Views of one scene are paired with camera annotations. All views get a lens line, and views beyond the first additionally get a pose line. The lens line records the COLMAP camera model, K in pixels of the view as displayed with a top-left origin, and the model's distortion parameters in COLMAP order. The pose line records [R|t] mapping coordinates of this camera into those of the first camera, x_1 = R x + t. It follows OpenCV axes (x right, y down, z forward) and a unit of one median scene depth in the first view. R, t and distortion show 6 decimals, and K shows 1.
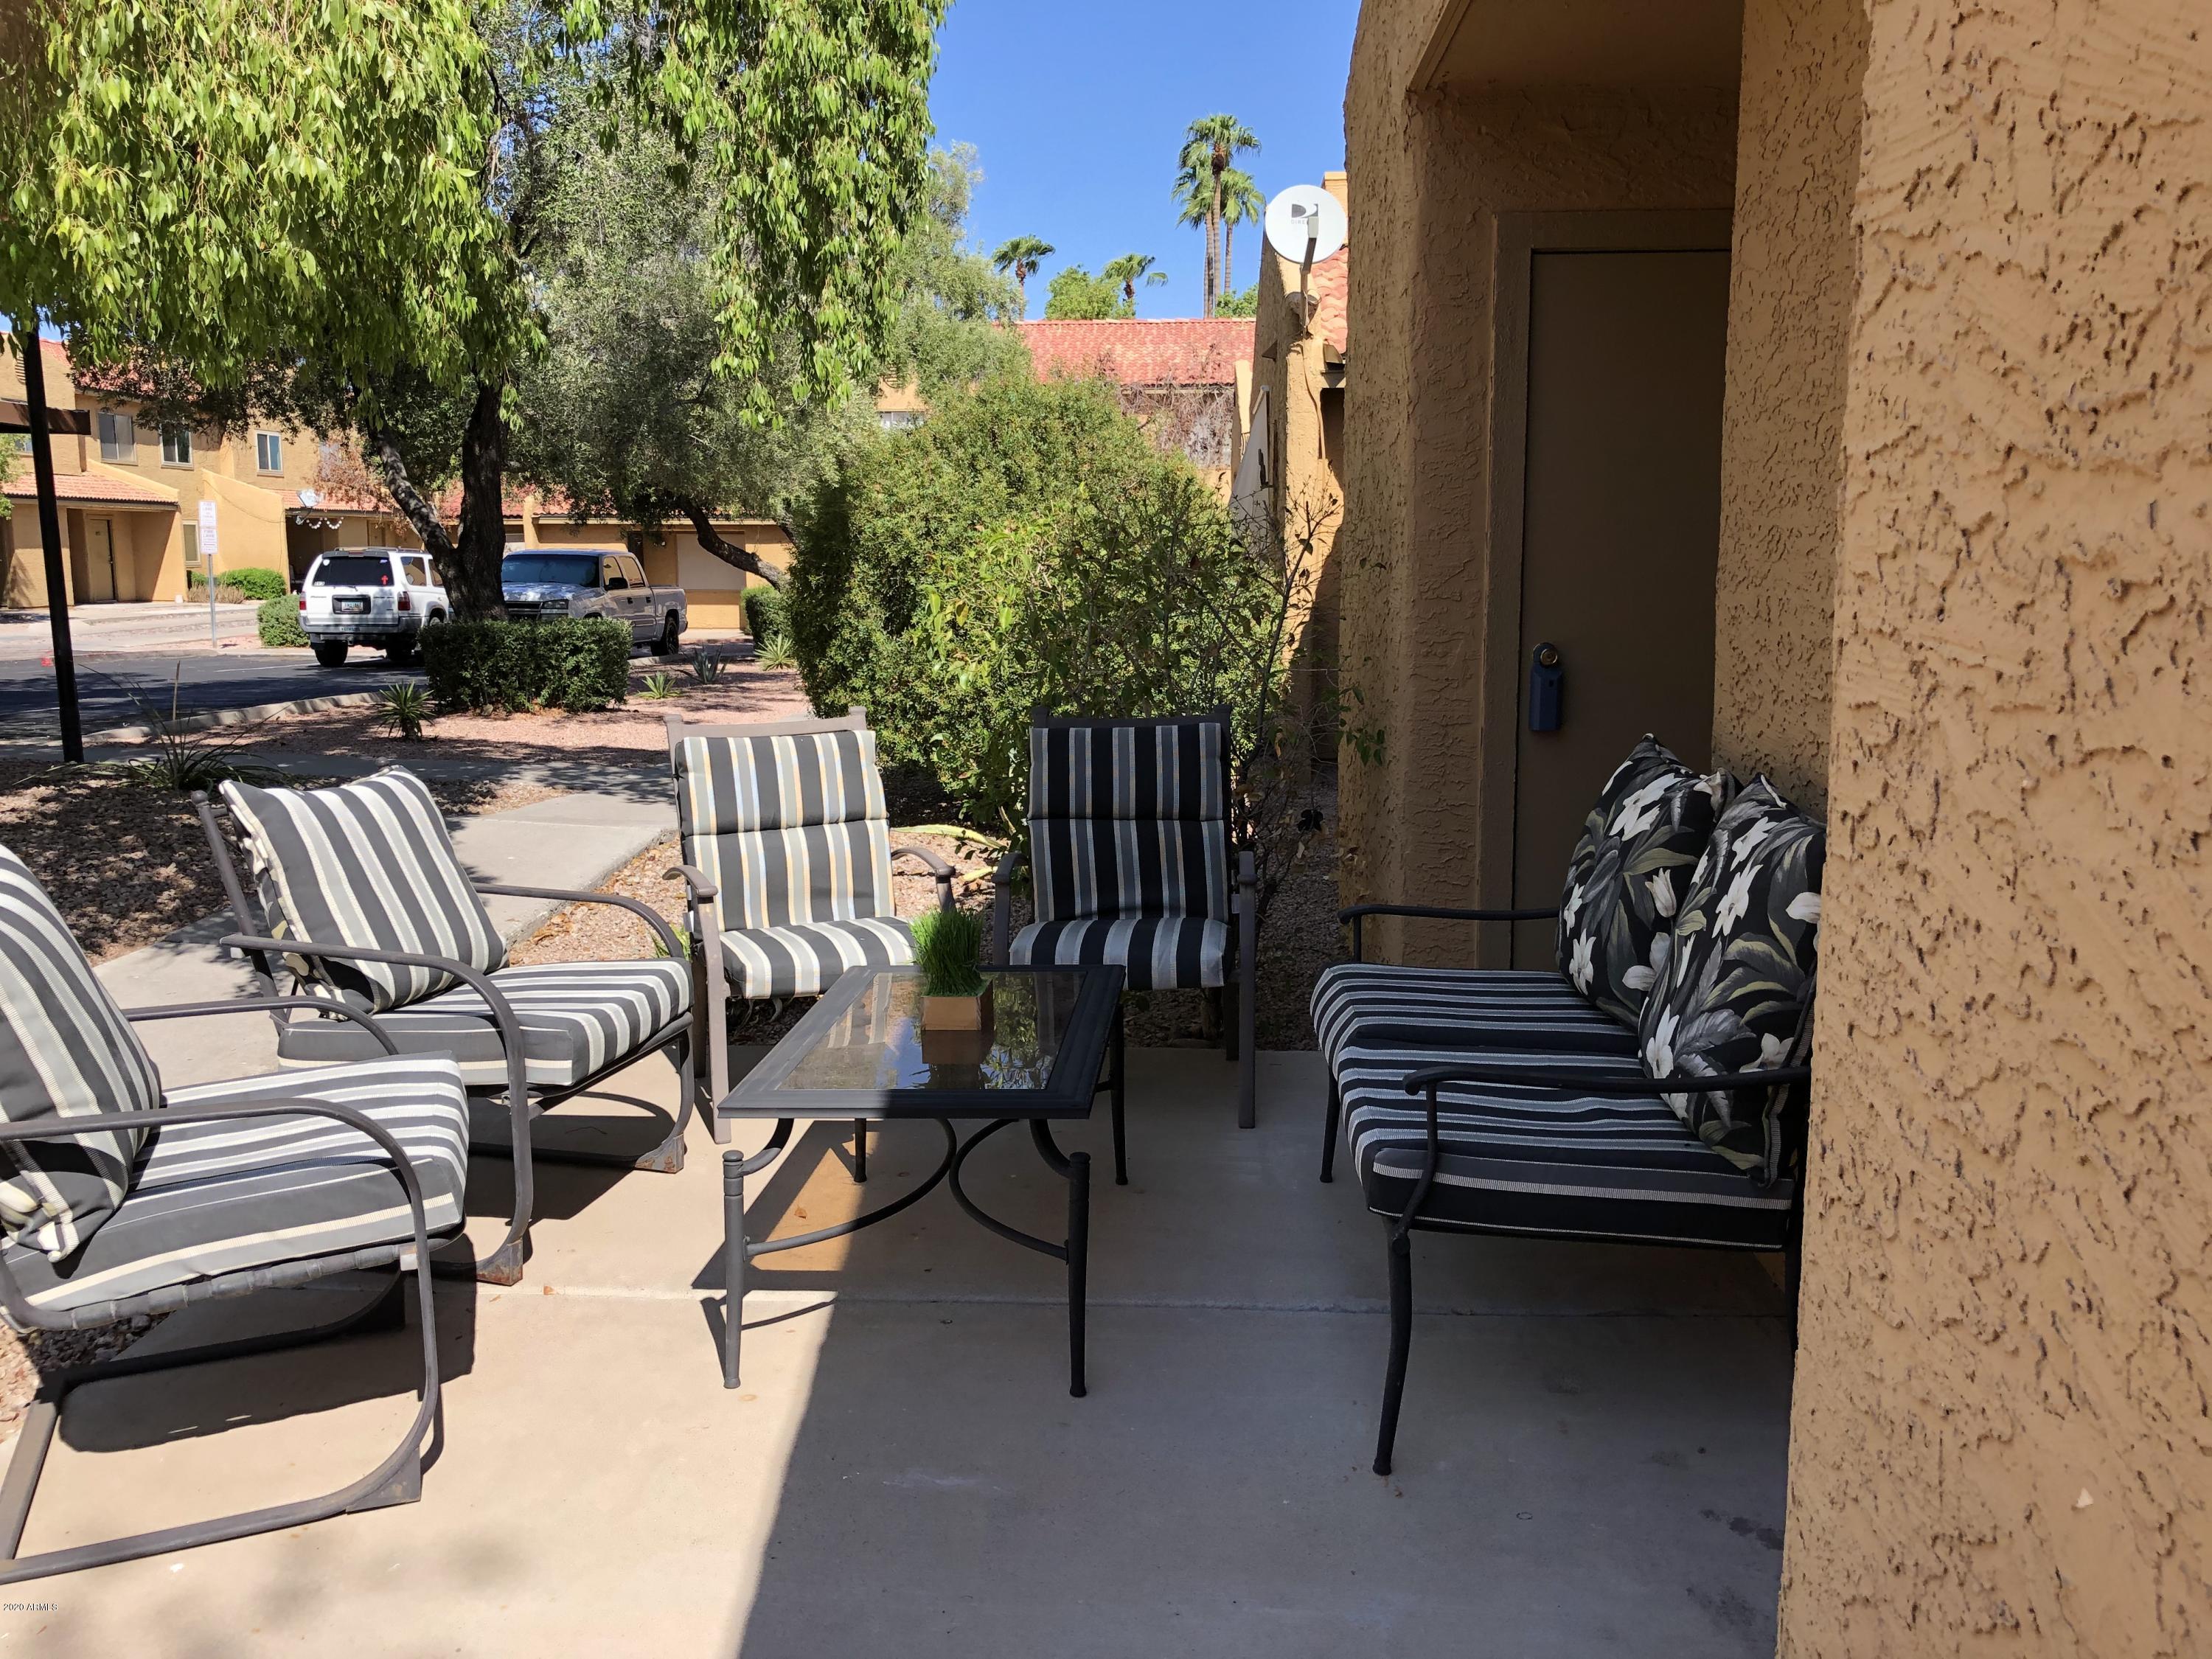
lens RADIAL K [[1809.8, 0, 1105.4], [0, 1809.8, 815.1], [0, 0, 1]] dist [0.166679, -0.422141]
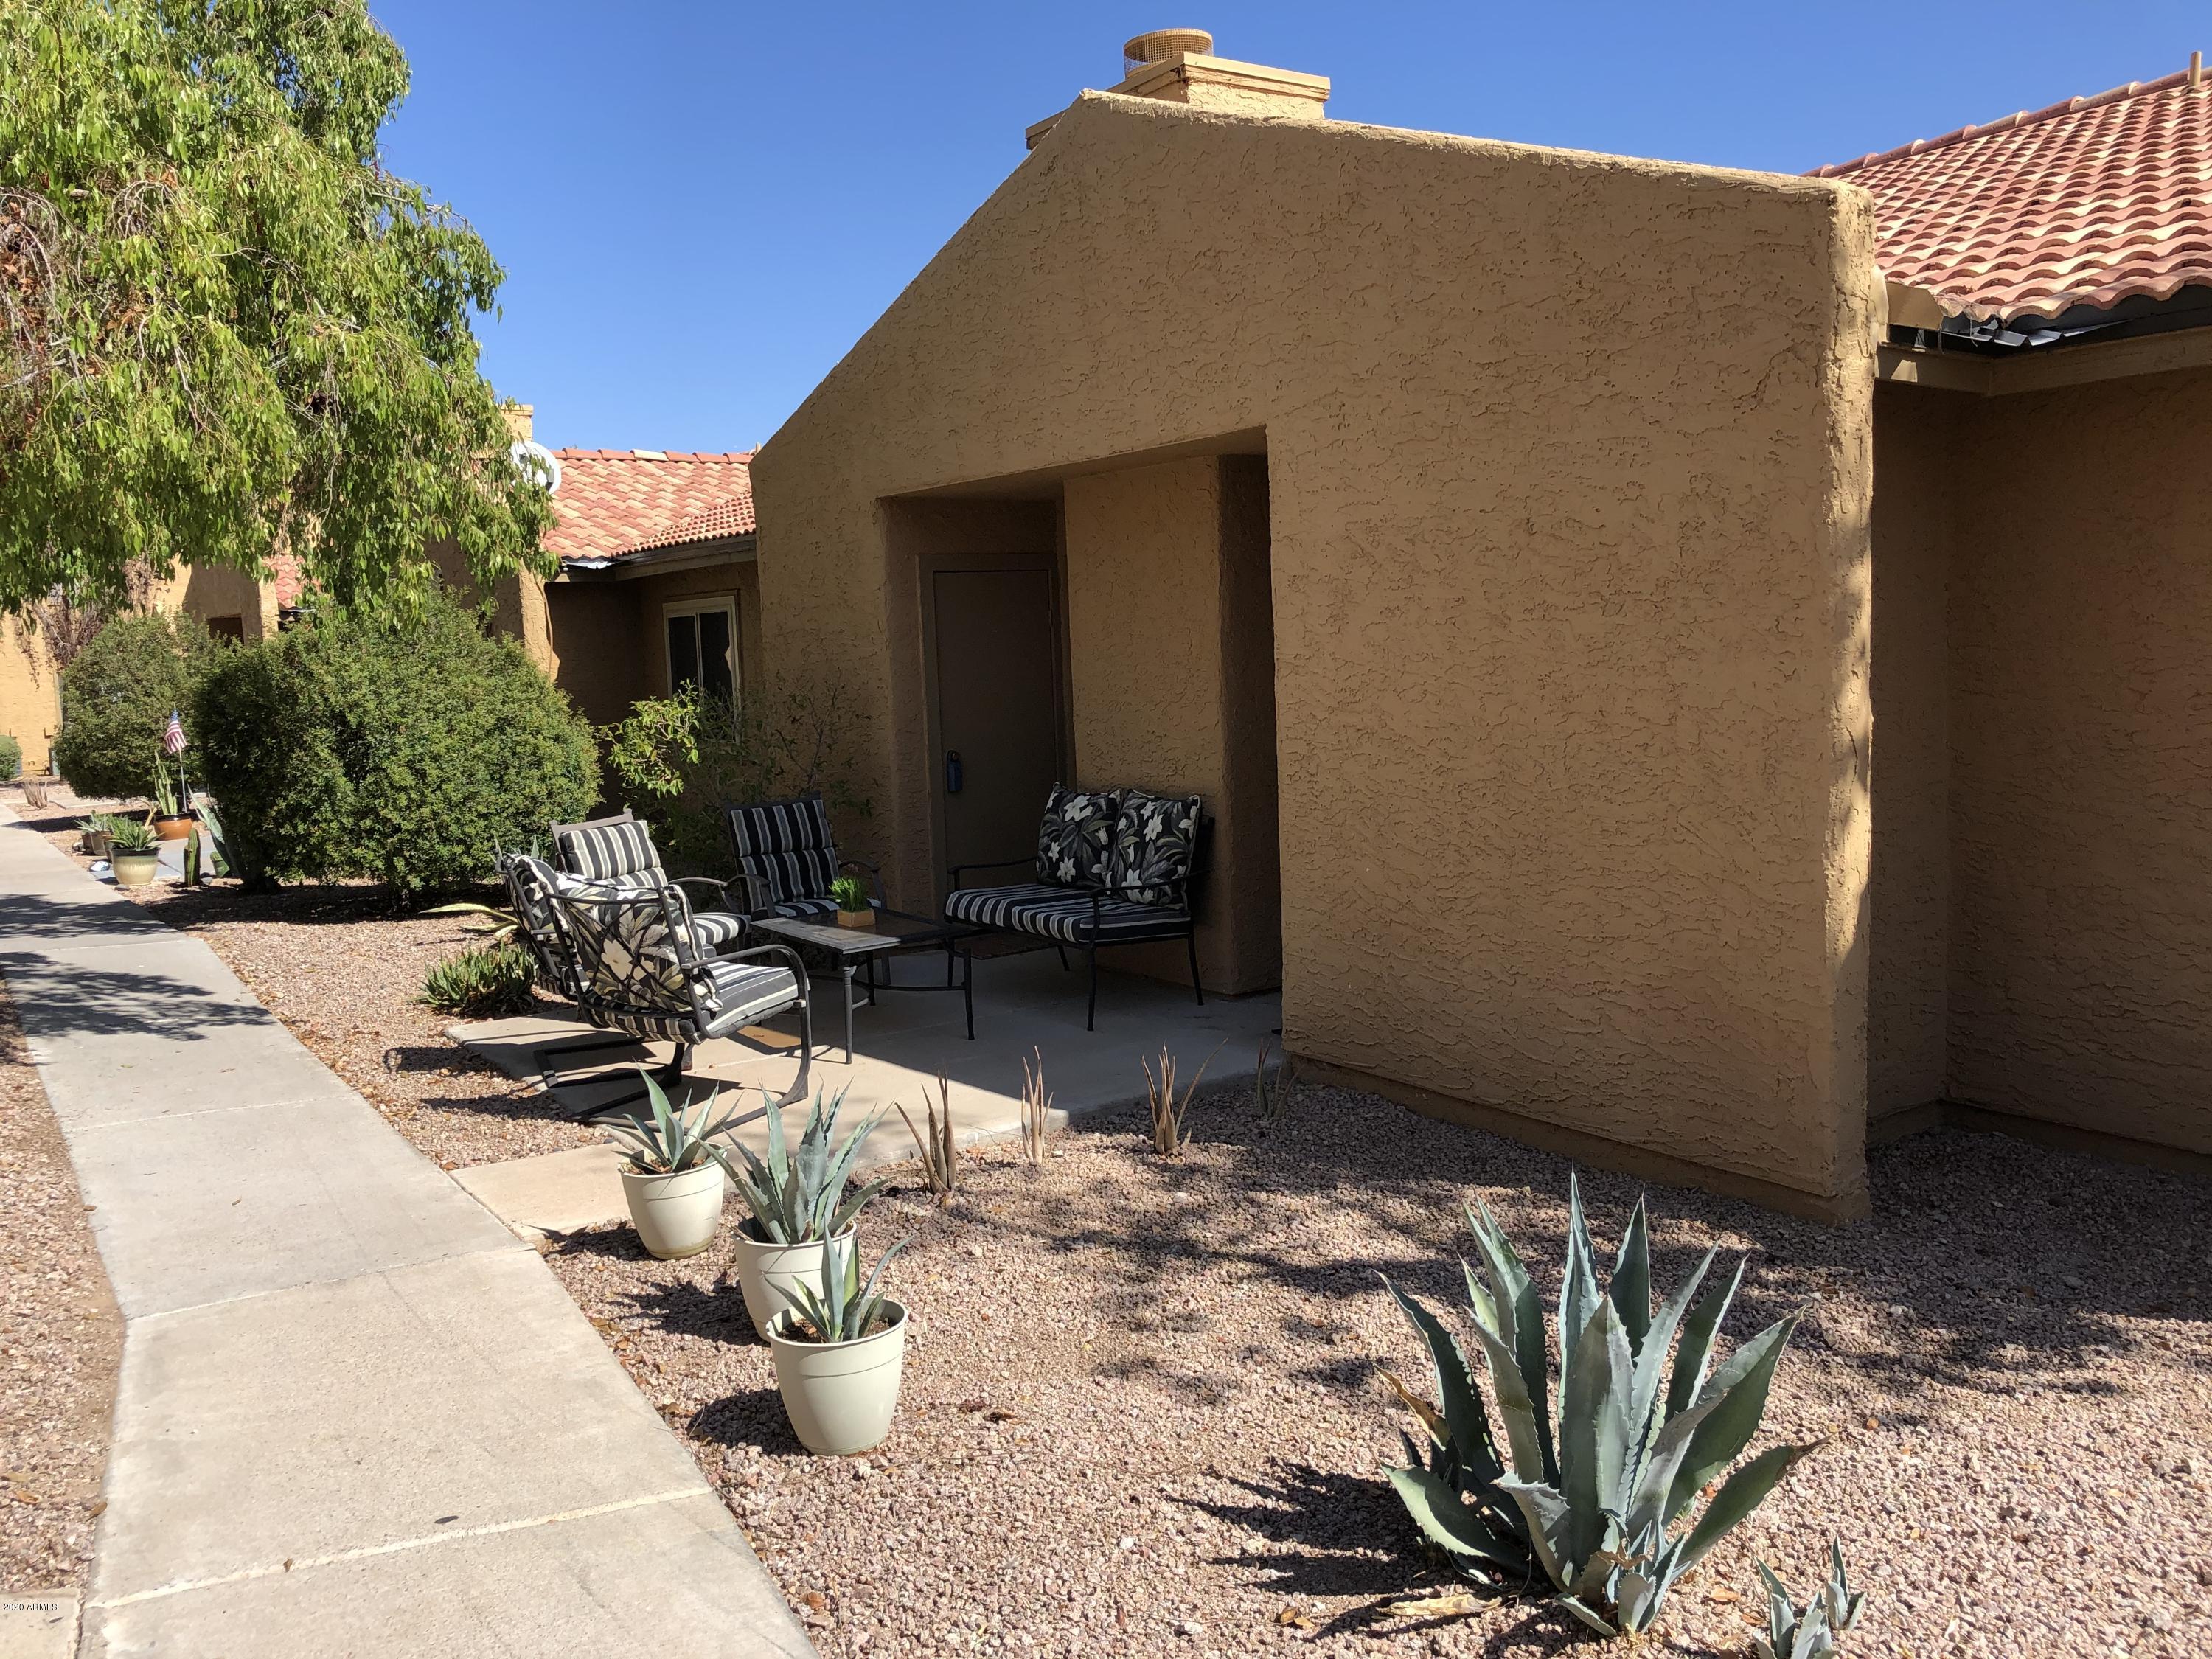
lens RADIAL K [[1809.8, 0, 1105.4], [0, 1809.8, 815.1], [0, 0, 1]] dist [0.166679, -0.422141]
pose [[0.801872, -0.091271, 0.590484, -1.267750], [0.124622, 0.992077, -0.015890, 0.054214], [-0.584355, 0.086329, 0.806893, -1.166210]]
